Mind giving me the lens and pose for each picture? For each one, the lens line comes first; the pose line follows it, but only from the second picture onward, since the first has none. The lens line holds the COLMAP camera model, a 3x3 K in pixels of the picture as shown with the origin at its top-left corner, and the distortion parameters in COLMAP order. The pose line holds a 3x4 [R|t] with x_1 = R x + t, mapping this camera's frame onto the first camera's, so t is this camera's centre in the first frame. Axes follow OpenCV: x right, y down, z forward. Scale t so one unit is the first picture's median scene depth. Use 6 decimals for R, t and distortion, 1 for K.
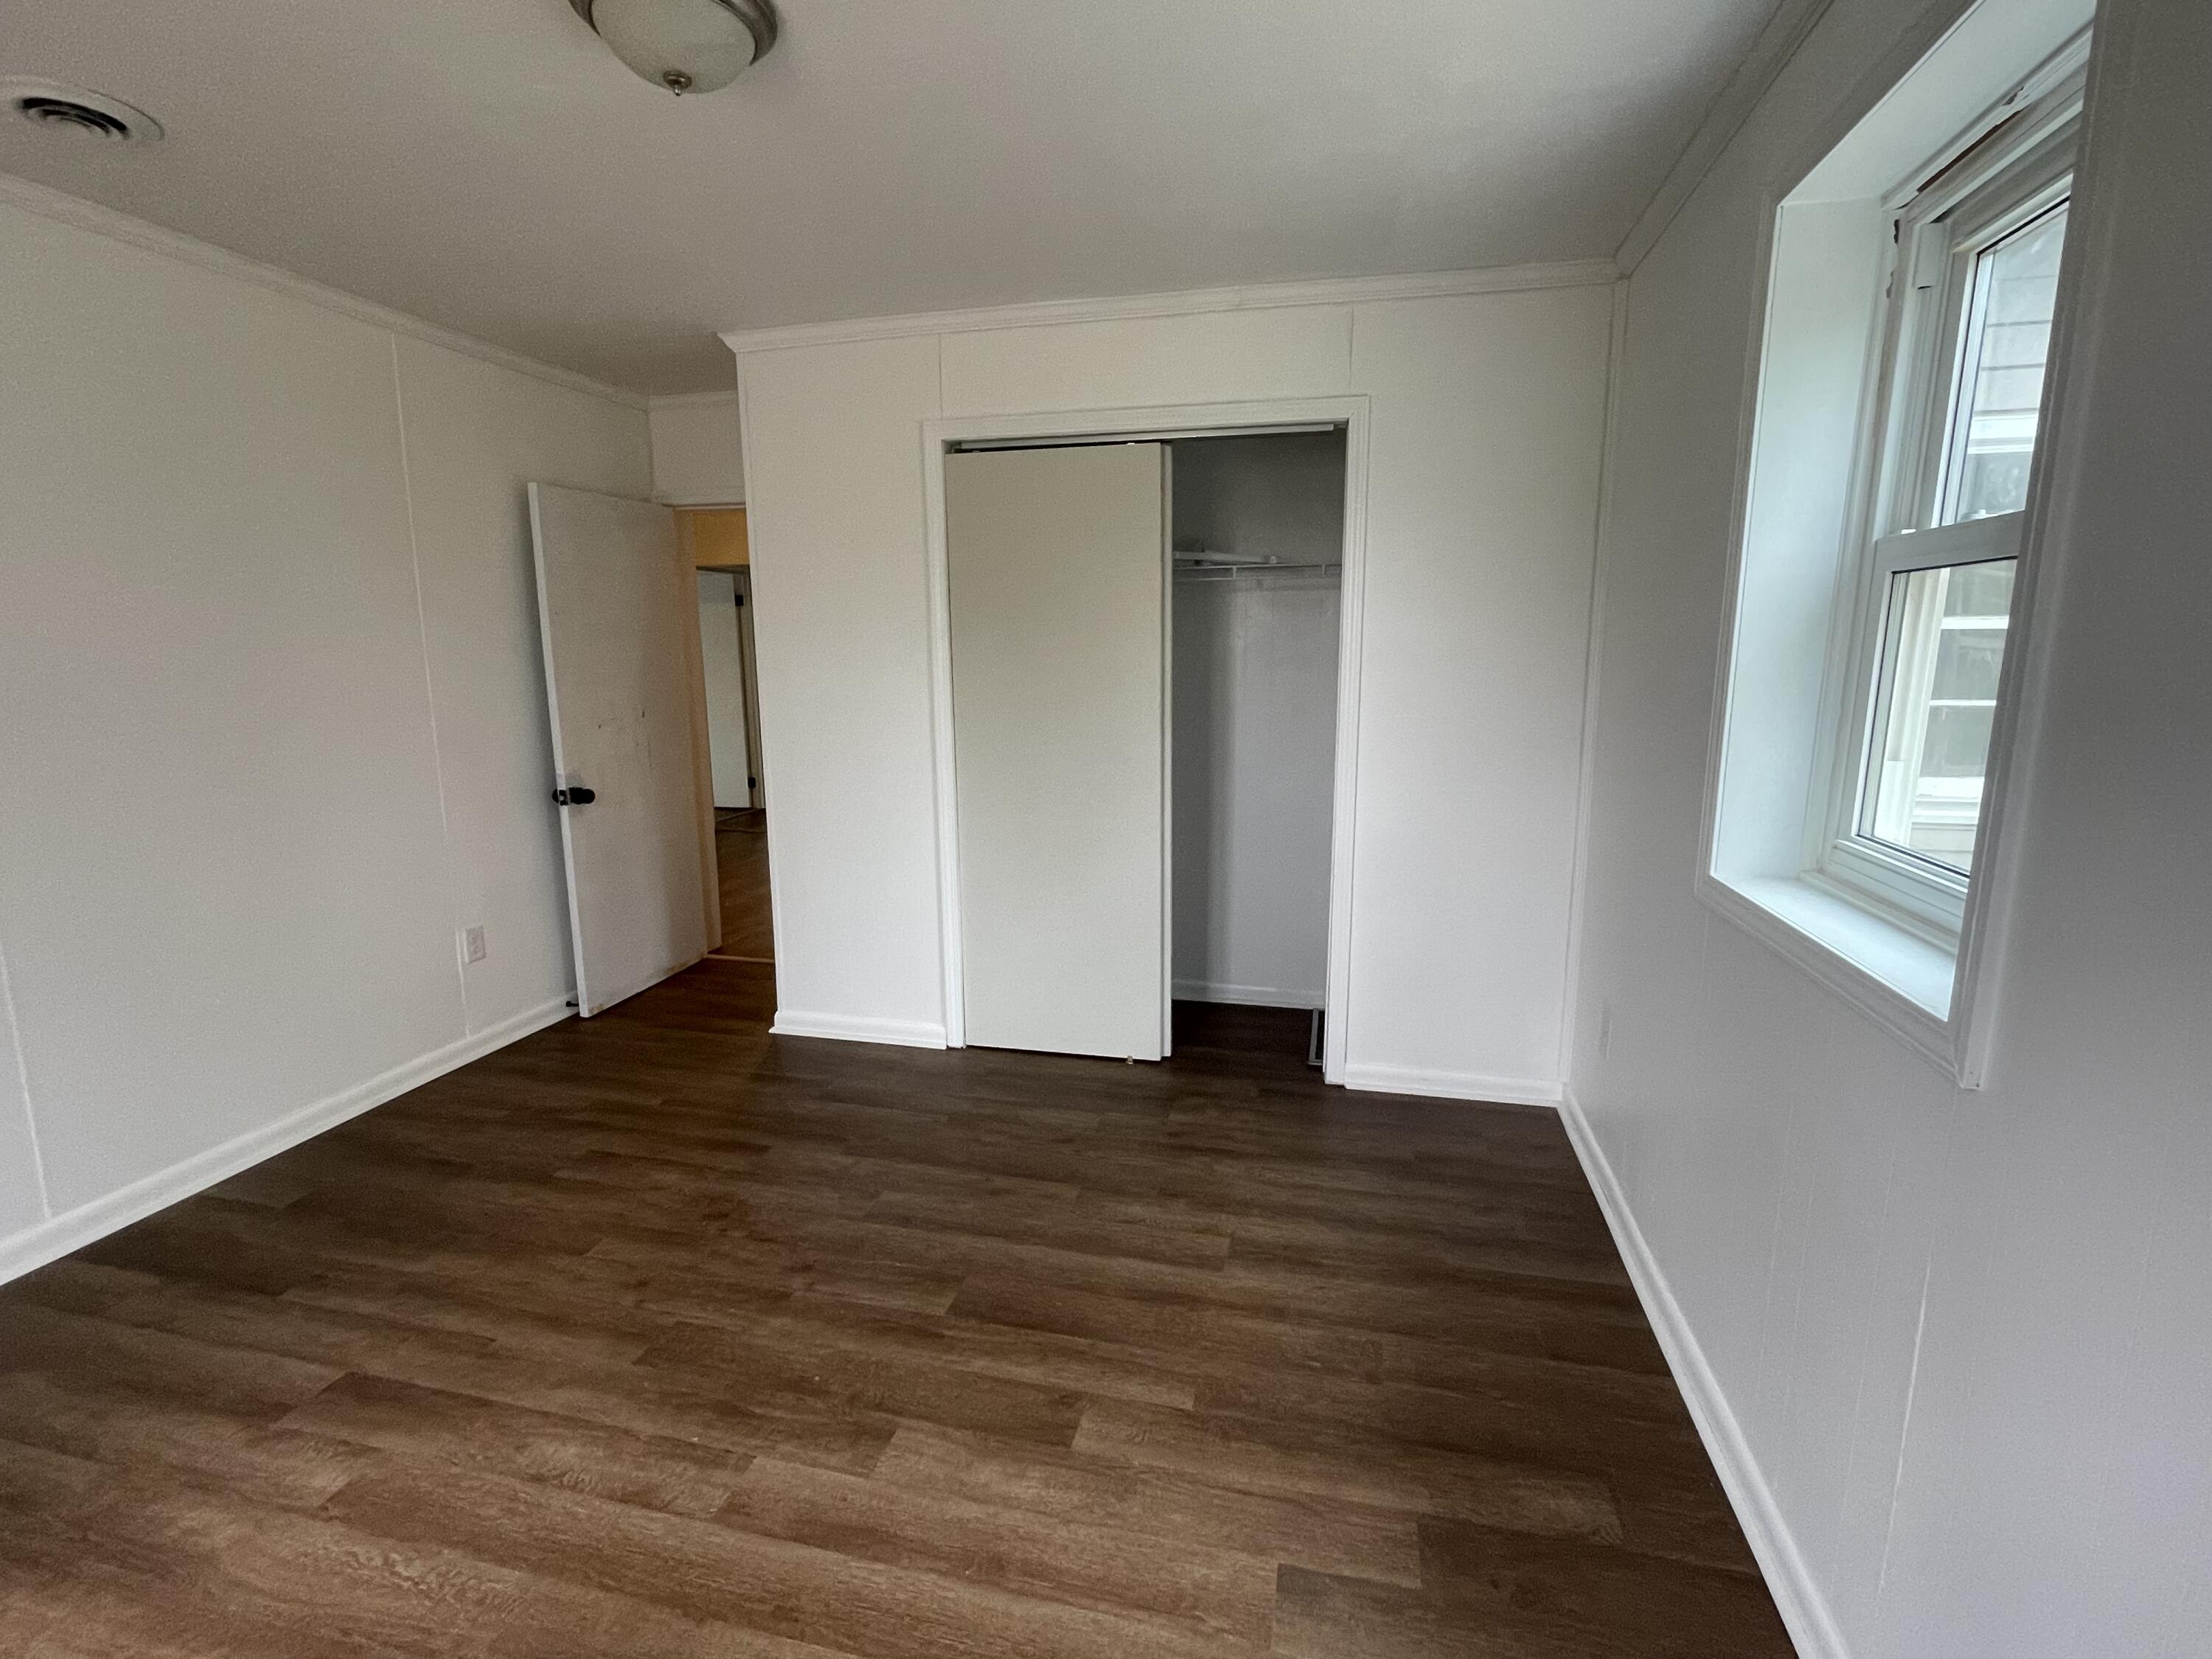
lens RADIAL K [[1022.5, 0, 1106.2], [0, 1022.5, 821.4], [0, 0, 1]] dist [-0.004600, -0.000249]
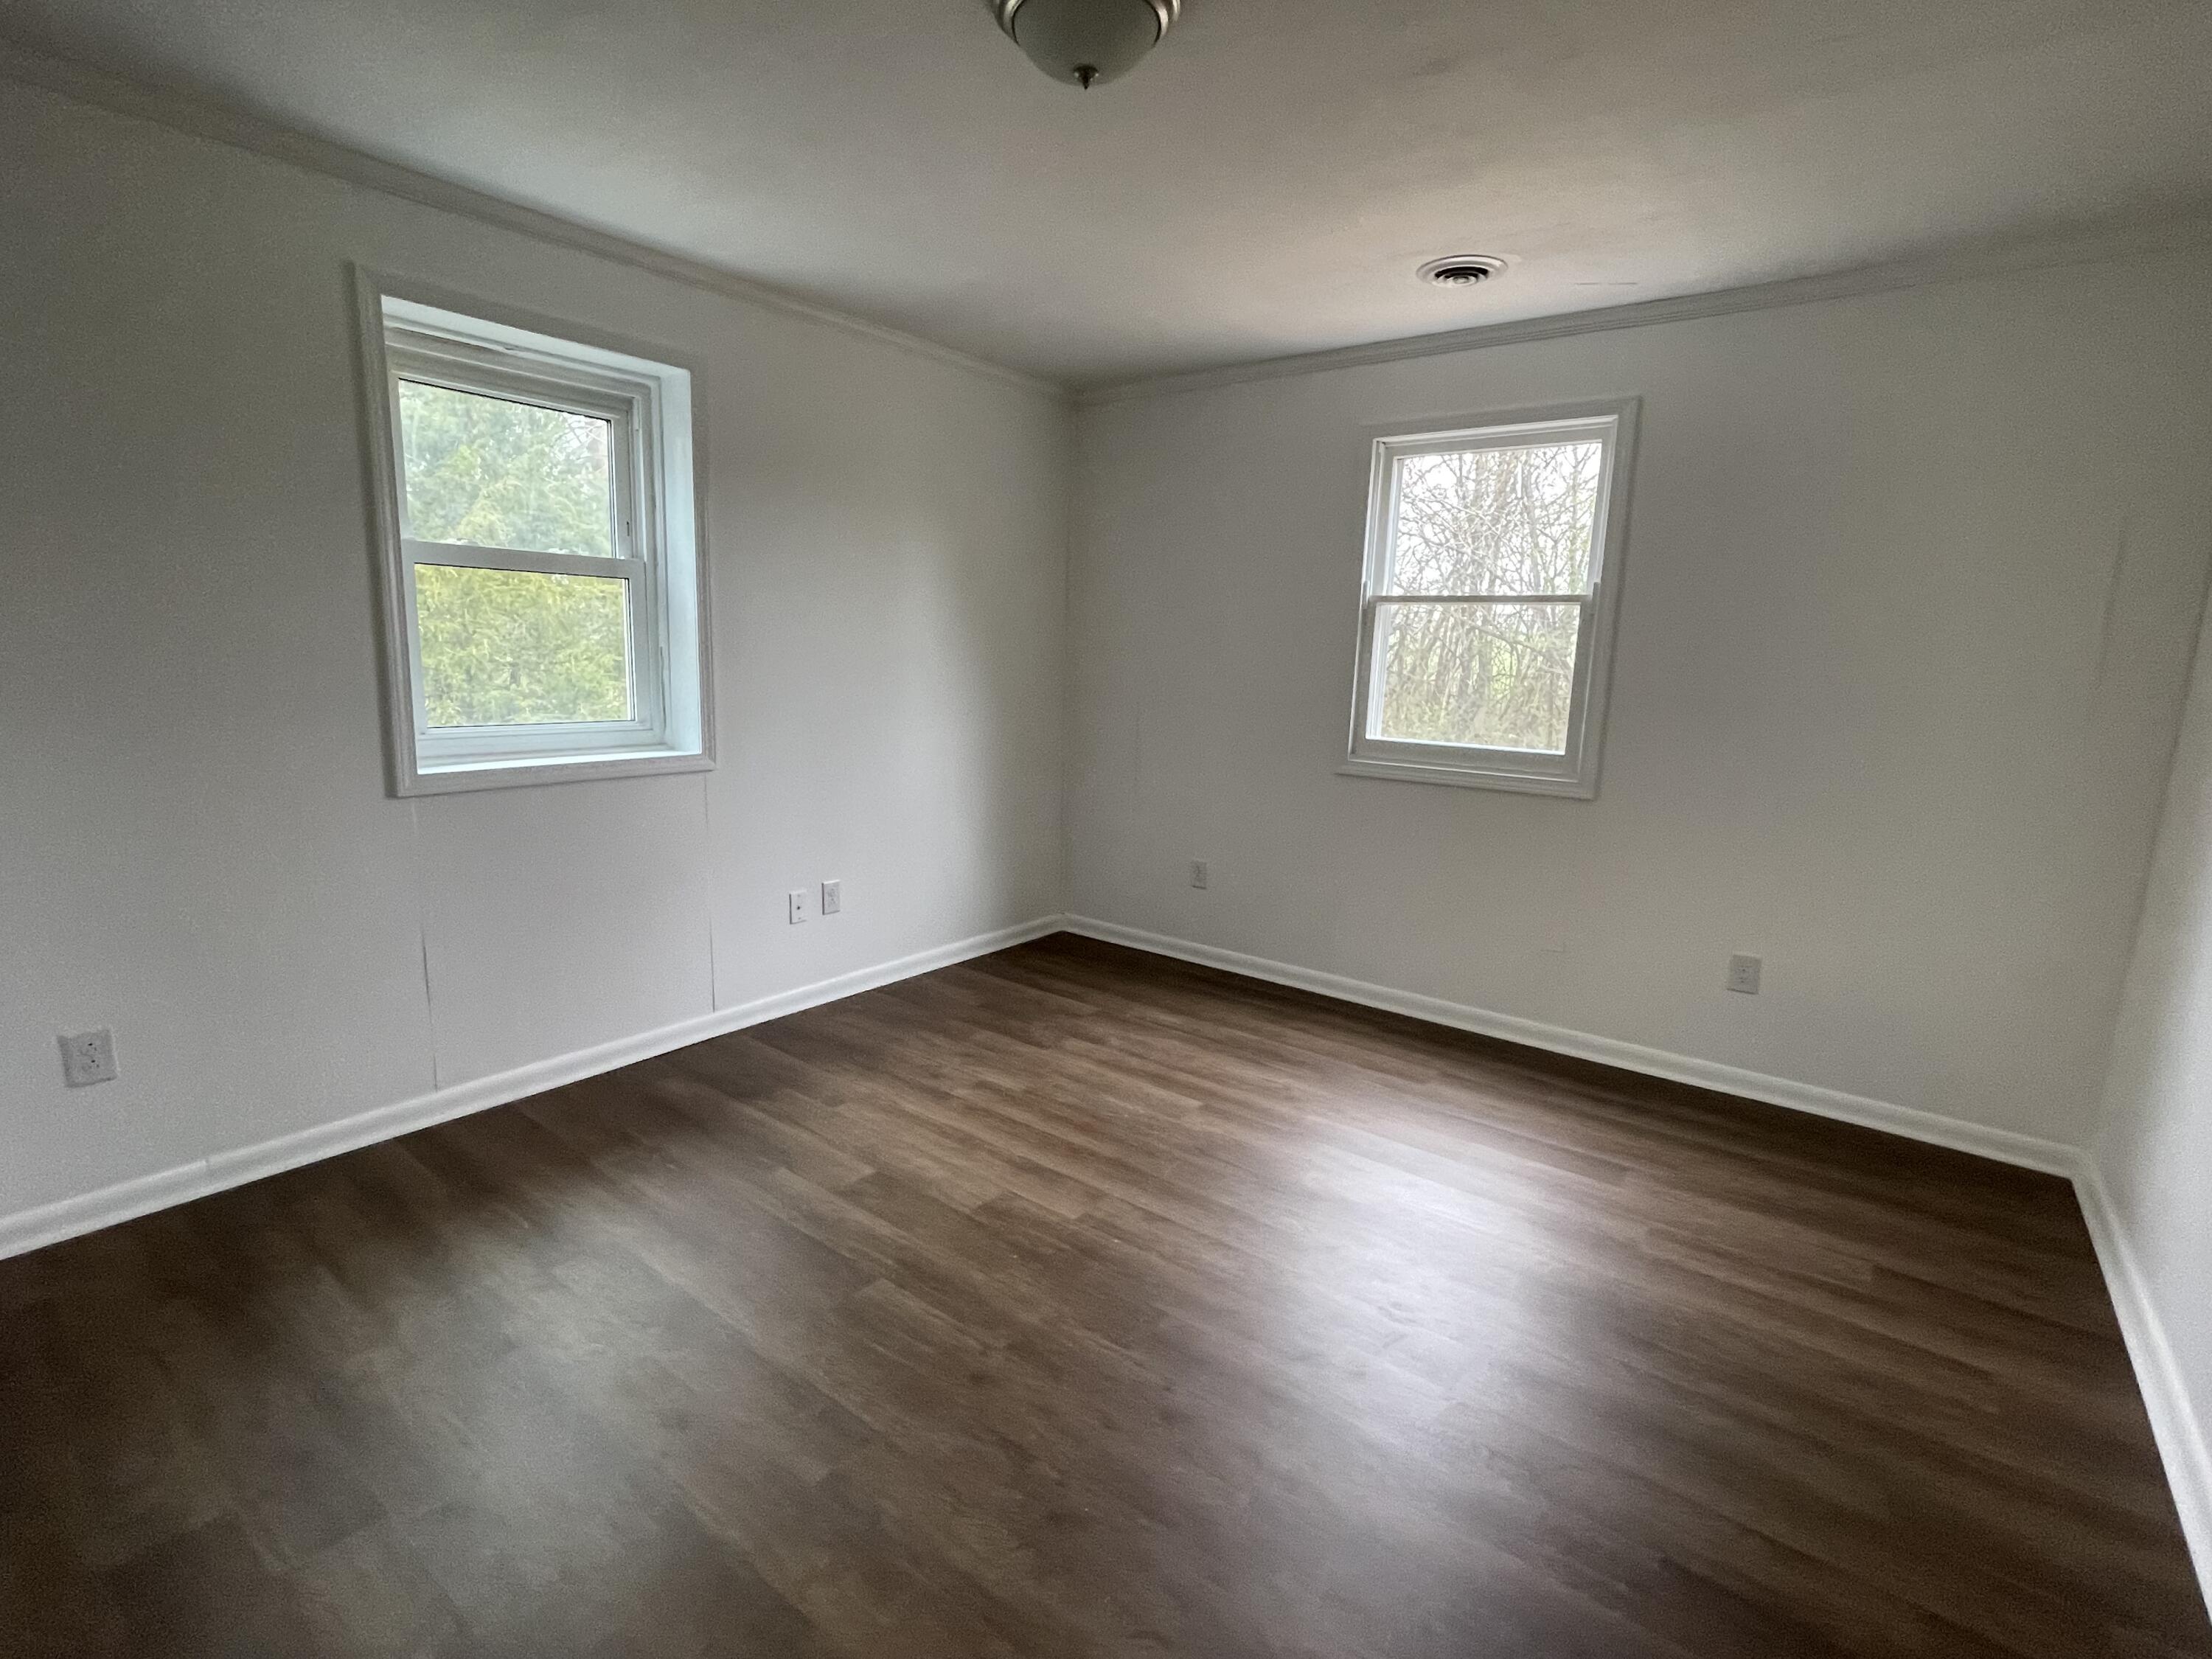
lens RADIAL K [[1022.5, 0, 1112.6], [0, 1022.5, 823.7], [0, 0, 1]] dist [-0.004600, -0.000249]
pose [[-0.912395, -0.098356, 0.397317, -0.775844], [0.042951, 0.942334, 0.331907, -0.278408], [-0.407050, 0.319895, -0.855557, 1.747995]]
